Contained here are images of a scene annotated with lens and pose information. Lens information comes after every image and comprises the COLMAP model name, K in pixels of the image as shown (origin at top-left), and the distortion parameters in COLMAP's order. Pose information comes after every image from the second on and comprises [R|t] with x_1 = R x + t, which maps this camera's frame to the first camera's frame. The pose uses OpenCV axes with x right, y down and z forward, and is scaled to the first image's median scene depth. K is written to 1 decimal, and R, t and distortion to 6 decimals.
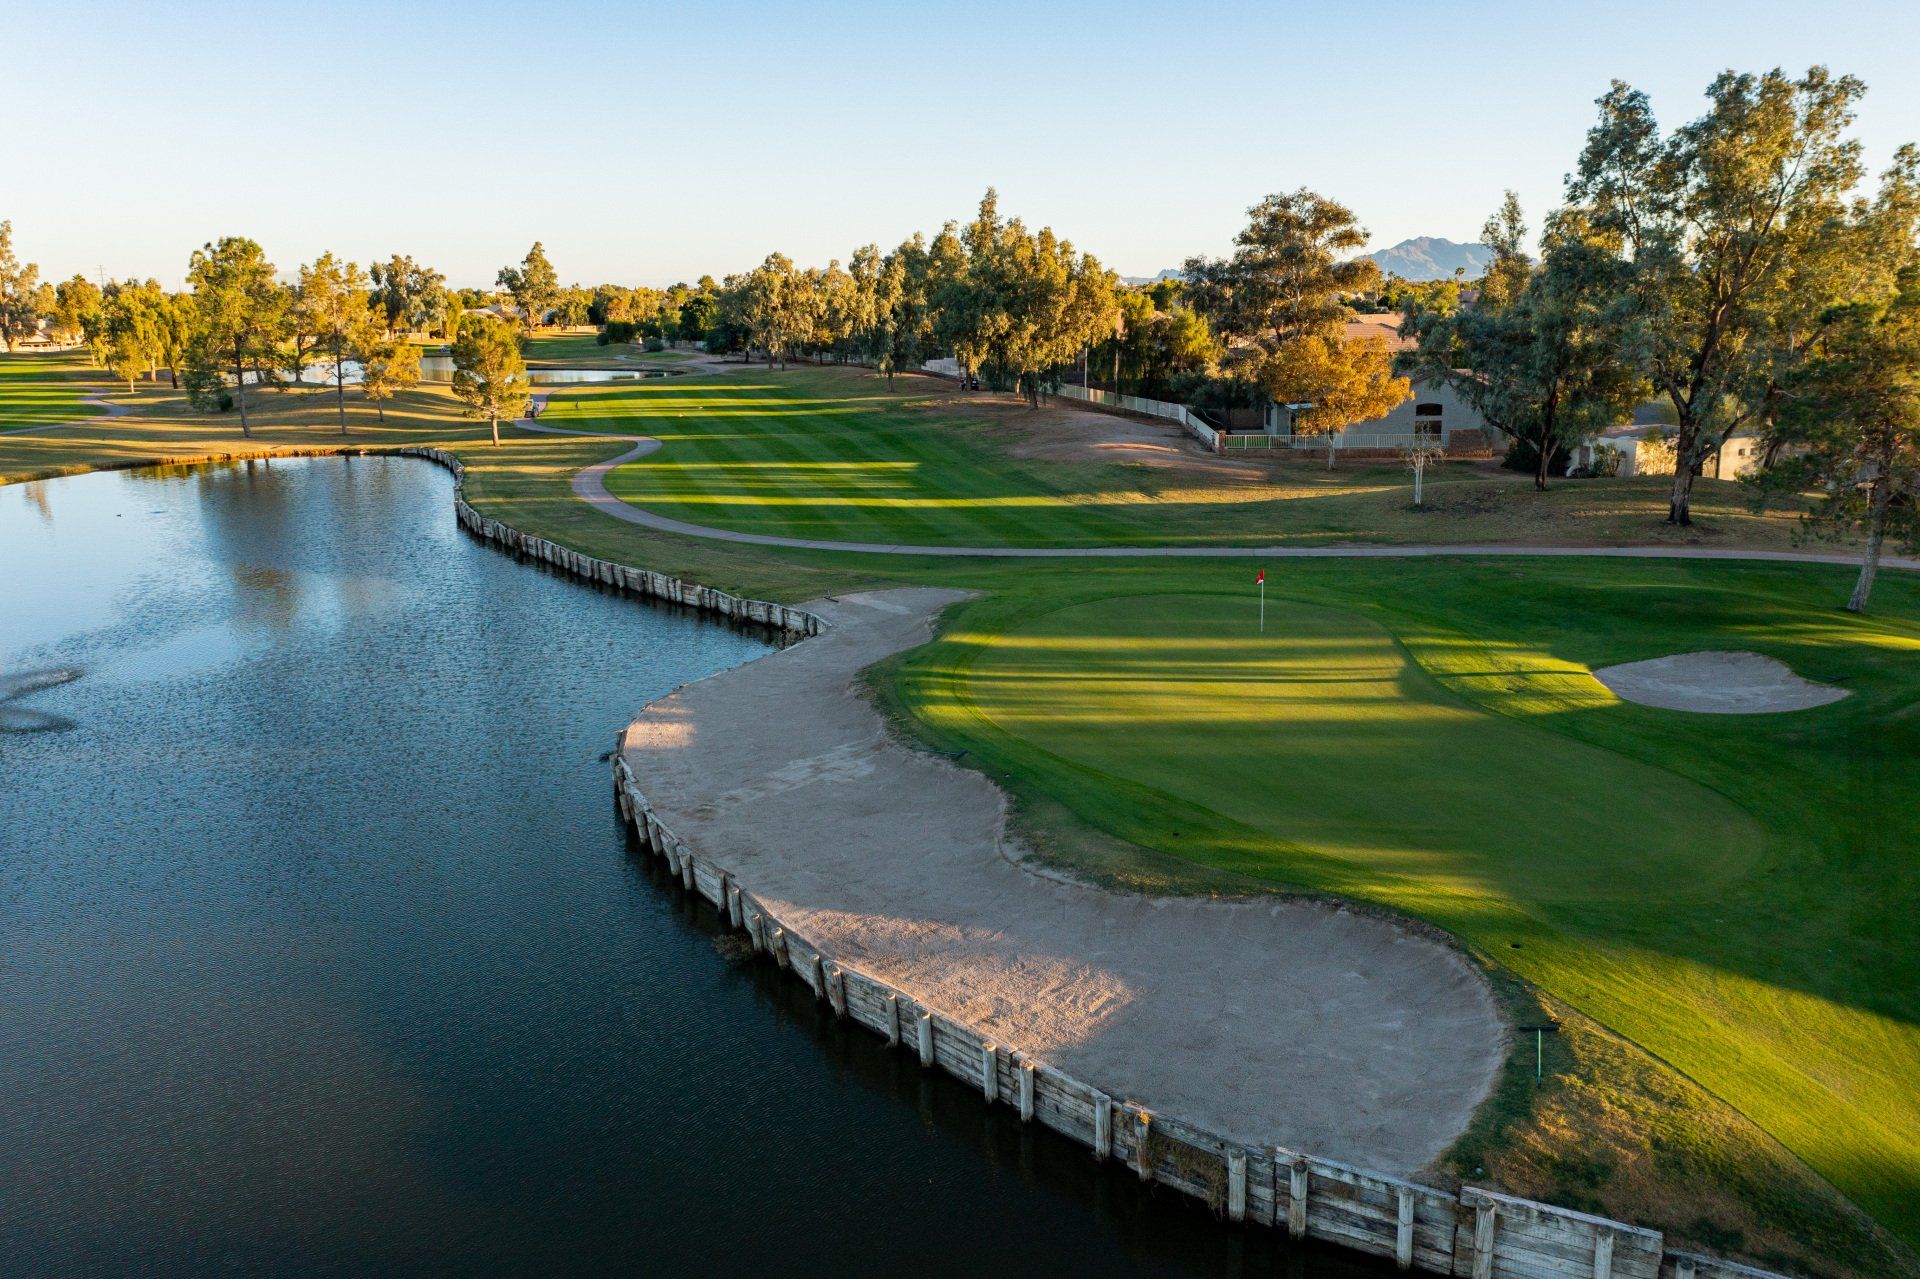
lens RADIAL K [[1454.2, 0, 960.0], [0, 1454.2, 639.5], [0, 0, 1]] dist [-0.008671, -0.002495]
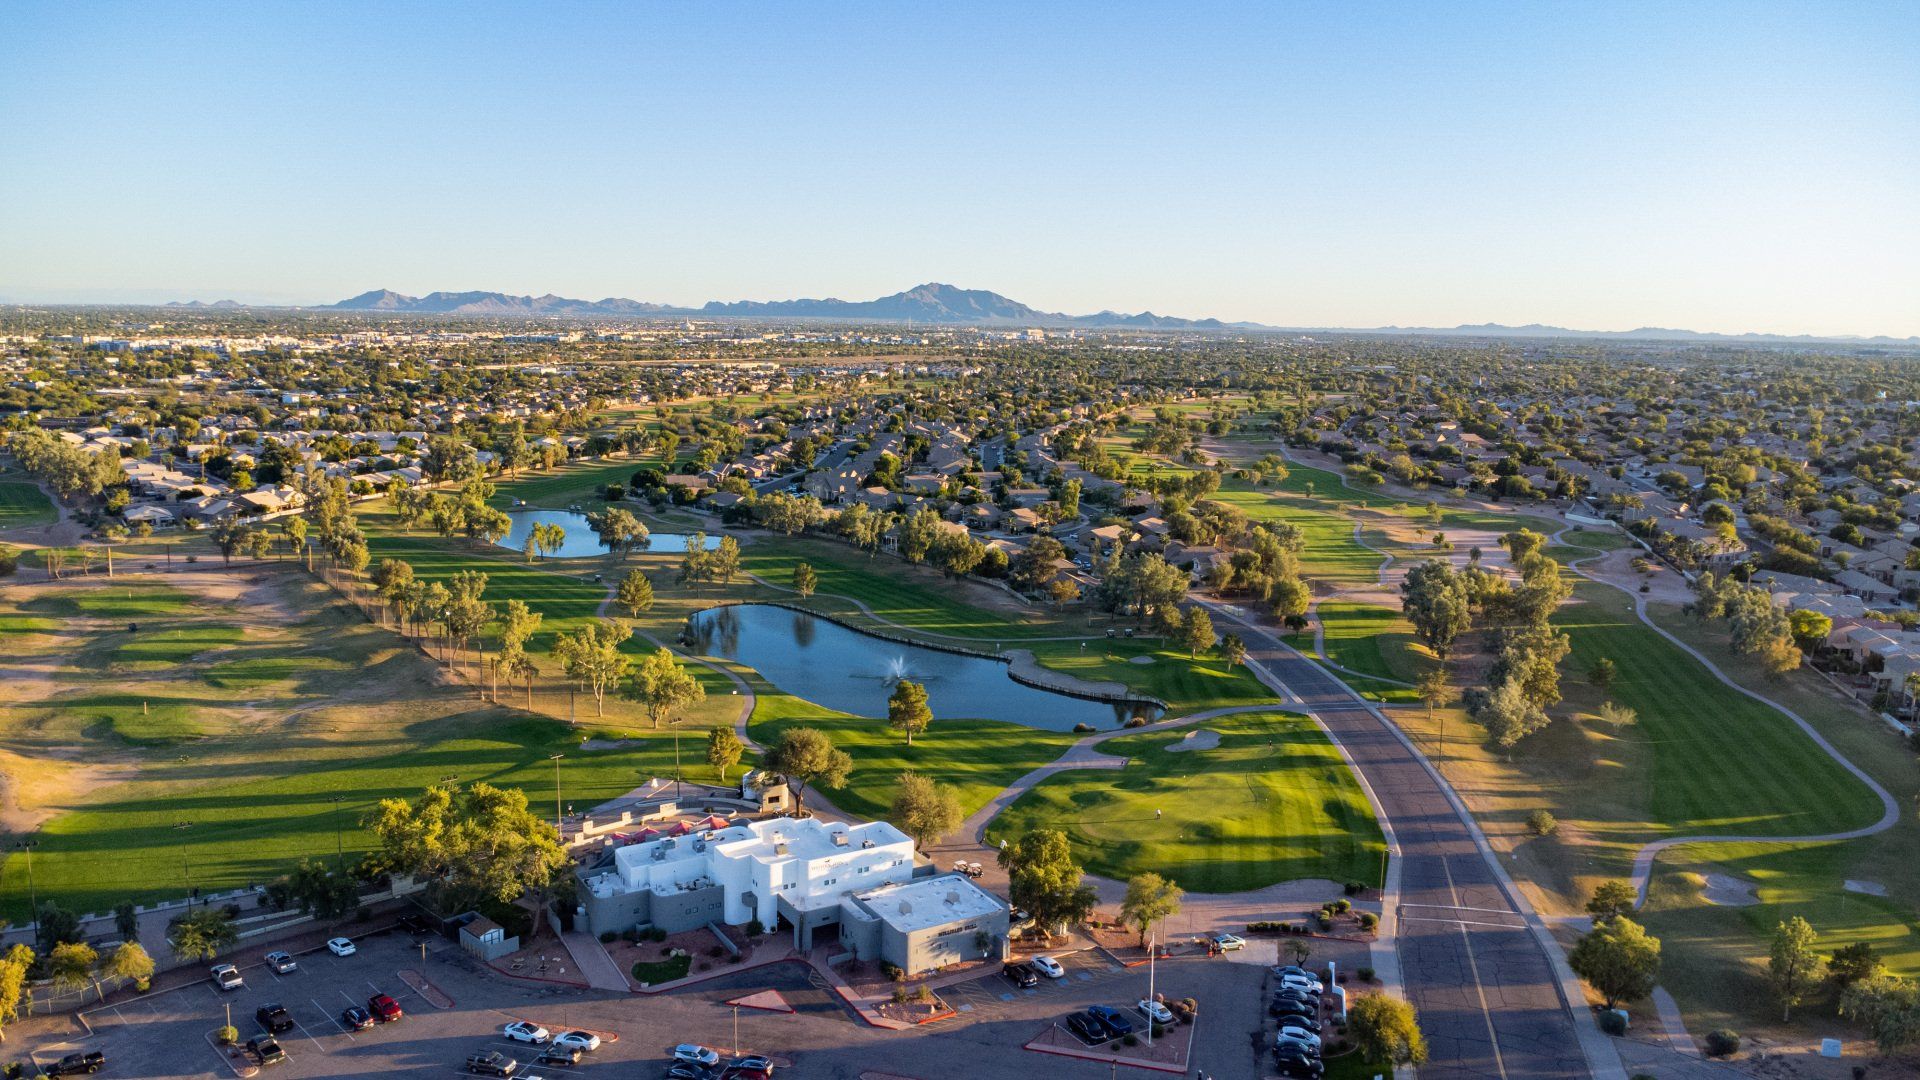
lens RADIAL K [[1355.3, 0, 960.0], [0, 1355.3, 540.0], [0, 0, 1]] dist [0.022208, -0.037700]
pose [[0.949155, -0.019590, 0.314198, -0.950742], [0.043563, 0.996633, -0.069457, -0.050083], [-0.311779, 0.079613, 0.946813, -1.992695]]
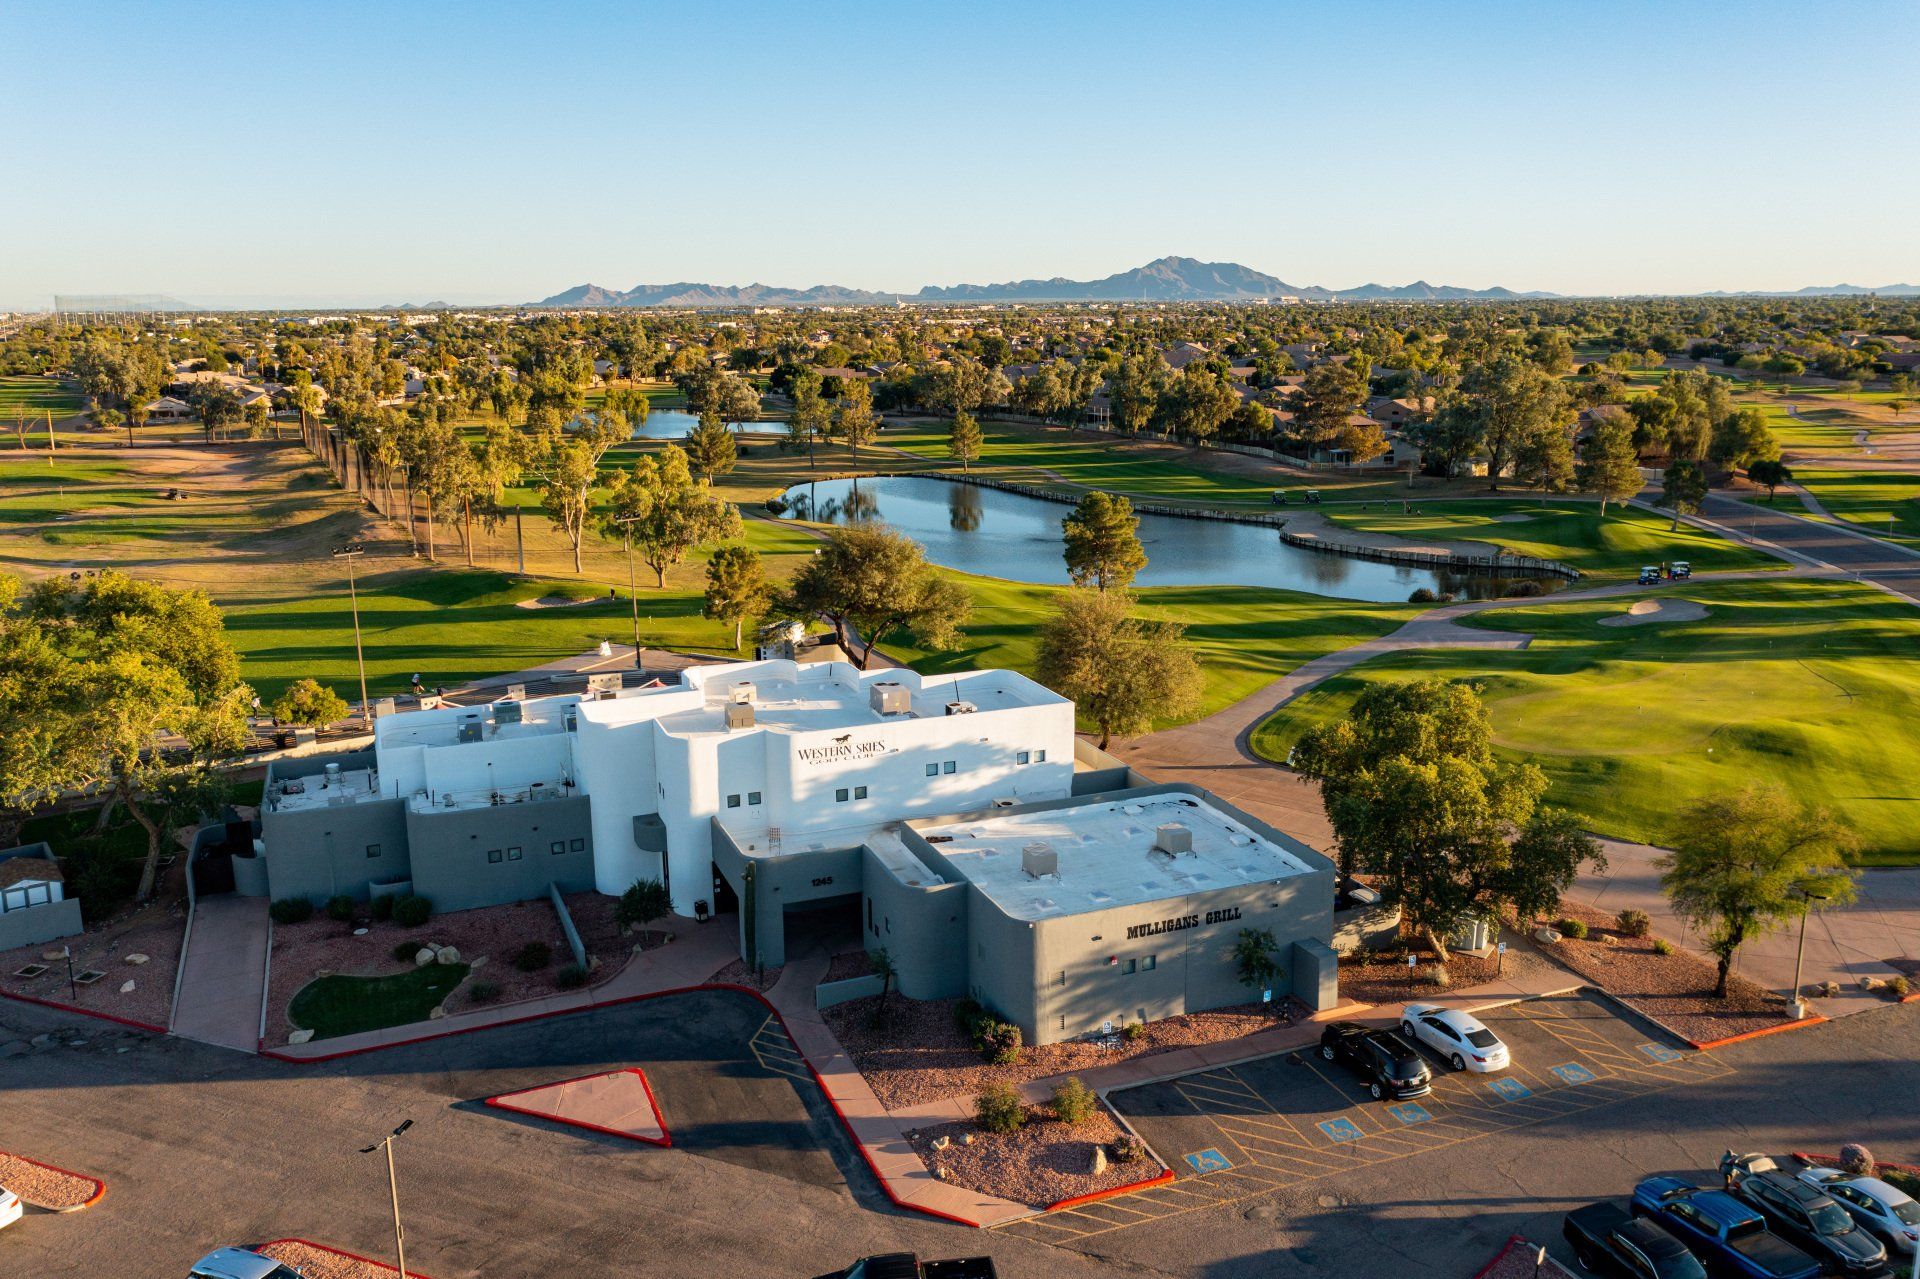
lens RADIAL K [[1489.4, 0, 960.0], [0, 1489.4, 639.5], [0, 0, 1]] dist [-0.018963, -0.003285]
pose [[0.987054, -0.033713, 0.156802, -0.693844], [0.036299, 0.999248, -0.013660, 0.146087], [-0.156224, 0.019175, 0.987536, -1.190102]]
